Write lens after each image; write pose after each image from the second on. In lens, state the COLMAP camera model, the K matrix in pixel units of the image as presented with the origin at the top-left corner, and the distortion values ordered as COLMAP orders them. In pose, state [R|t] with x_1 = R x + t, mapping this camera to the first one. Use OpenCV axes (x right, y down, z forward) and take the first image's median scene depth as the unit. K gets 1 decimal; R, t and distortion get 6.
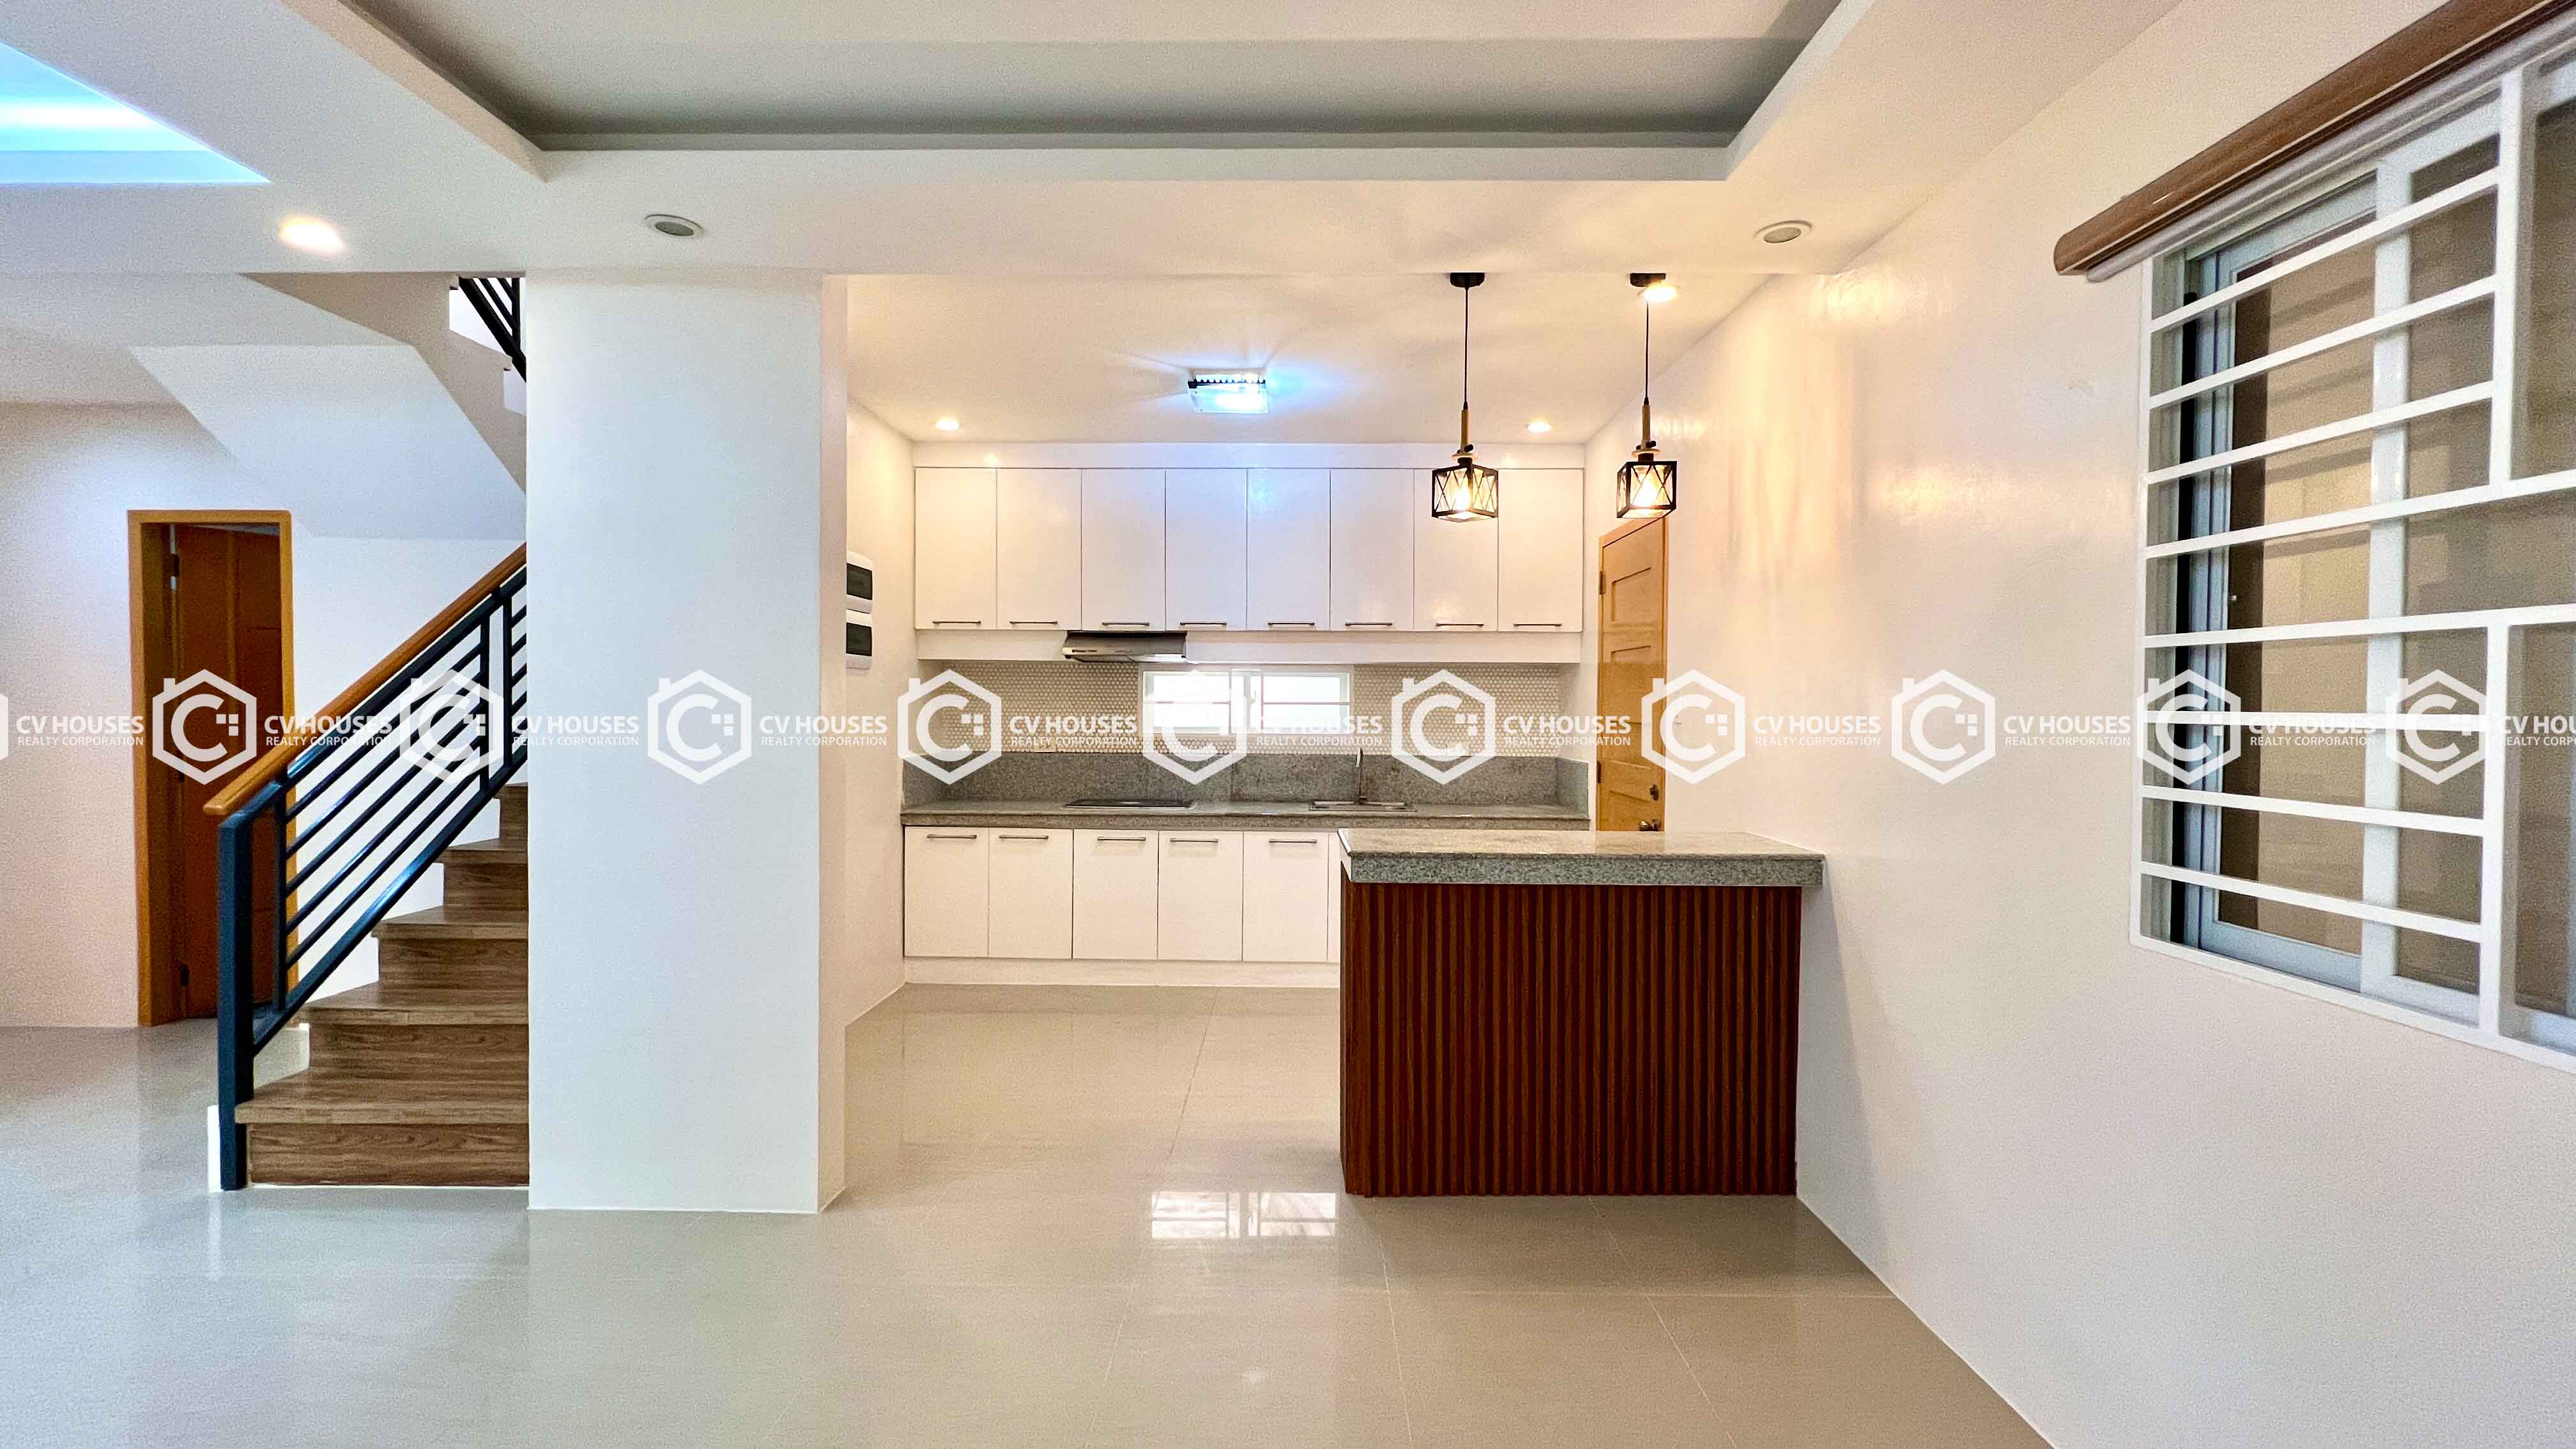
lens RADIAL K [[1046.1, 0, 1280.0], [0, 1046.1, 714.3], [0, 0, 1]] dist [-0.000991, 0.000242]
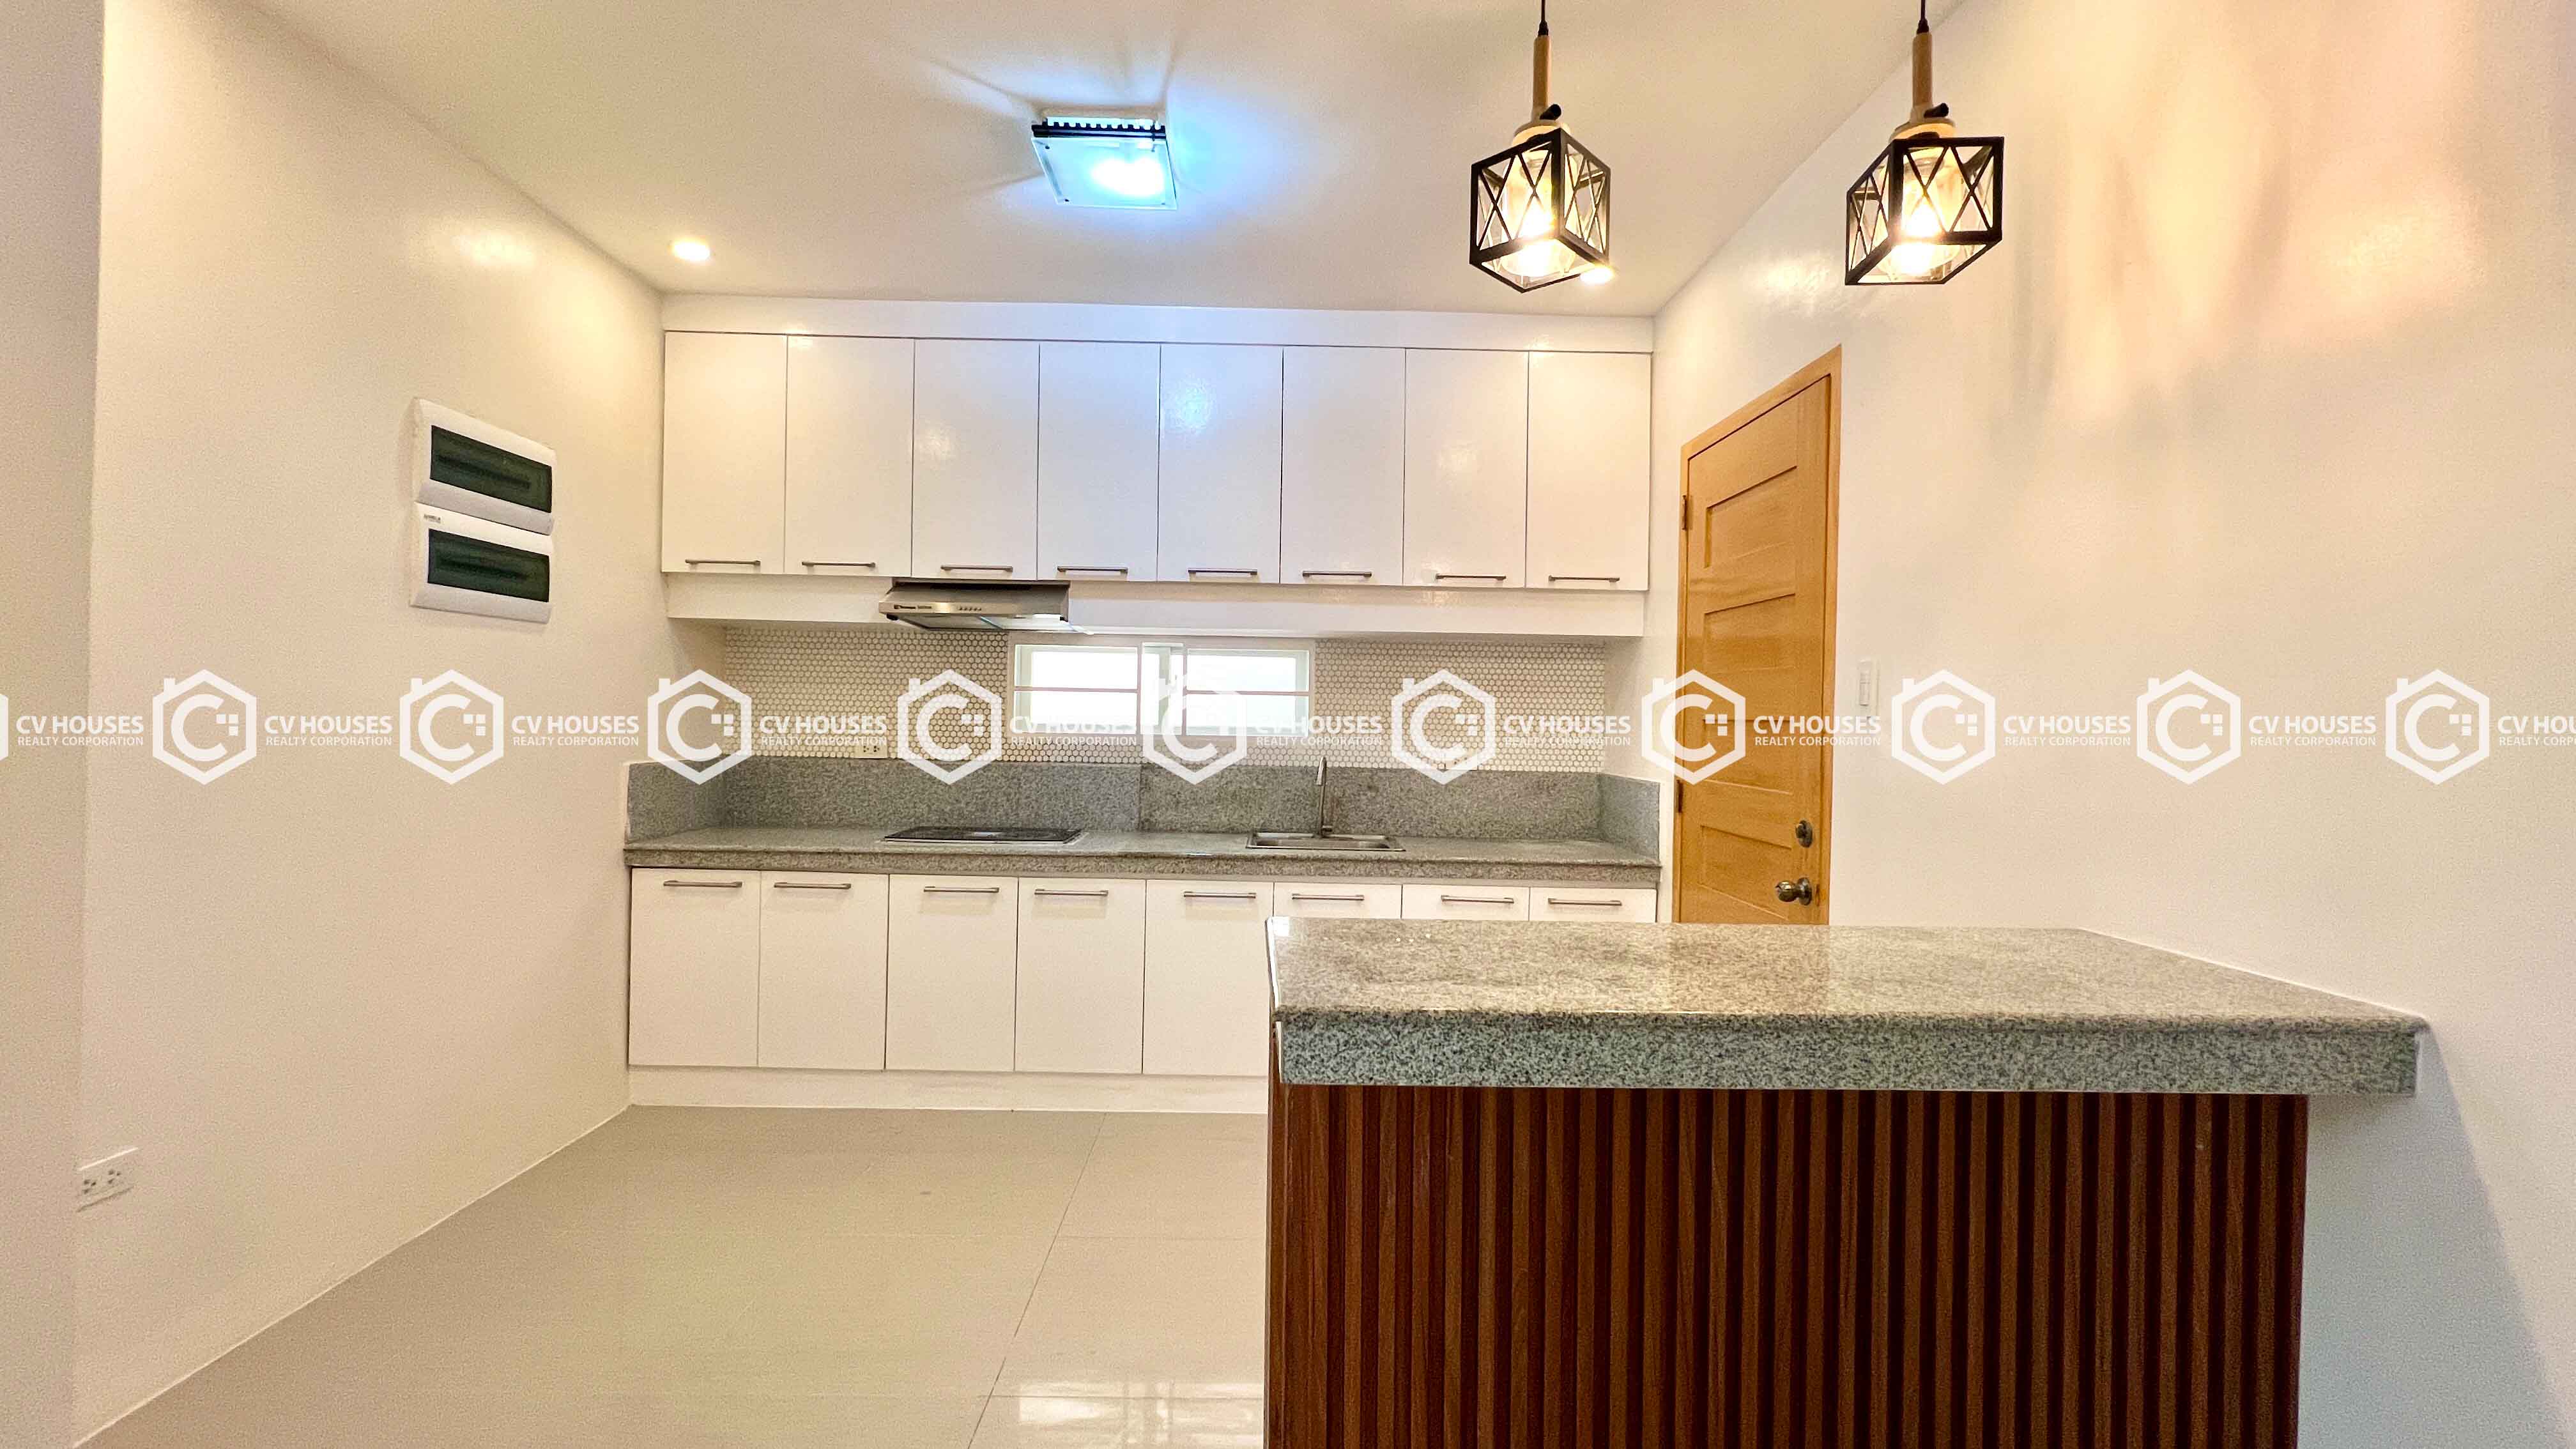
lens RADIAL K [[1046.1, 0, 1295.9], [0, 1046.1, 710.3], [0, 0, 1]] dist [-0.000991, 0.000242]
pose [[0.998947, 0.012692, 0.044088, 0.029493], [-0.012047, 0.999817, -0.014874, 0.012521], [-0.044268, 0.014327, 0.998917, 0.325595]]
